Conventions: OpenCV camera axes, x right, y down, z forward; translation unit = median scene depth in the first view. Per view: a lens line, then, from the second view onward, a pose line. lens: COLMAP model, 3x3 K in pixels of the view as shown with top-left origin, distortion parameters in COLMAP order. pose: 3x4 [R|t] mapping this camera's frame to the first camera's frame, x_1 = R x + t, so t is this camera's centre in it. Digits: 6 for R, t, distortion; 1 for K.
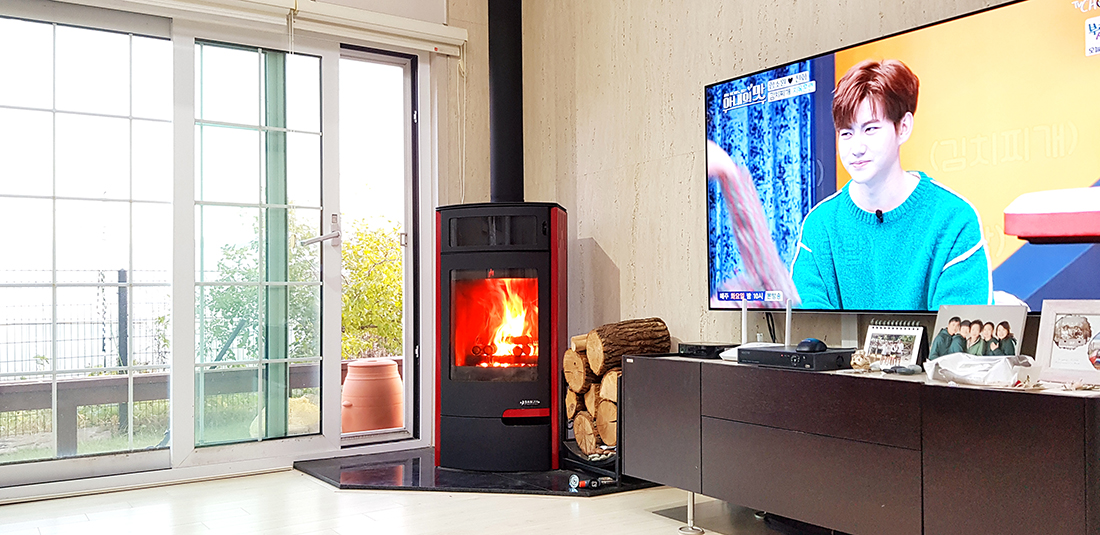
lens RADIAL K [[918.9, 0, 457.6], [0, 918.9, 313.7], [0, 0, 1]] dist [0.067302, 0.001640]
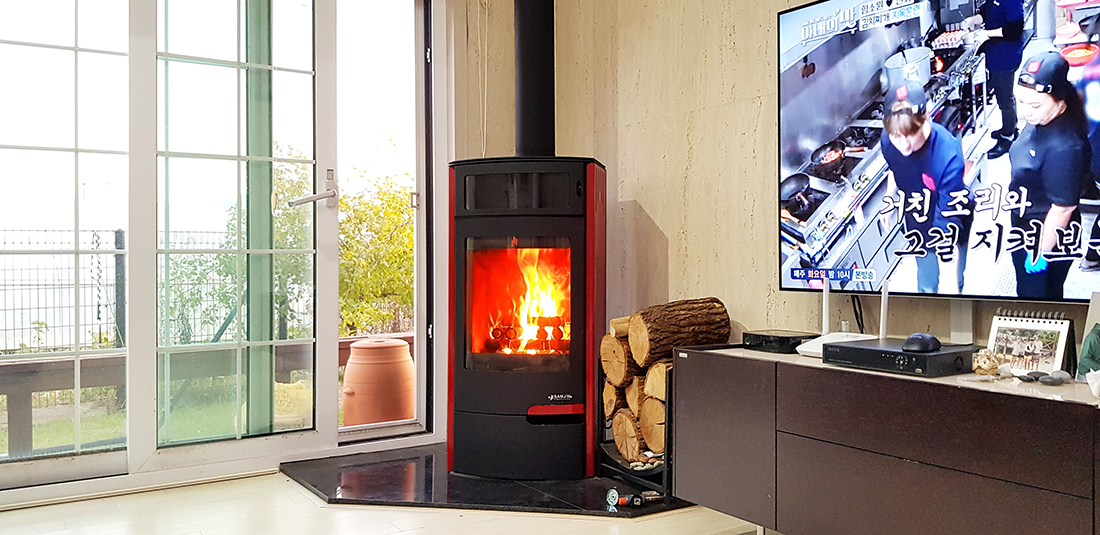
lens RADIAL K [[924.1, 0, 518.8], [0, 924.1, 270.8], [0, 0, 1]] dist [0.091671, -0.110544]
pose [[0.999688, 0.006835, 0.024044, 0.020537], [-0.006701, 0.999962, -0.005664, -0.013123], [-0.024082, 0.005501, 0.999695, 0.165351]]
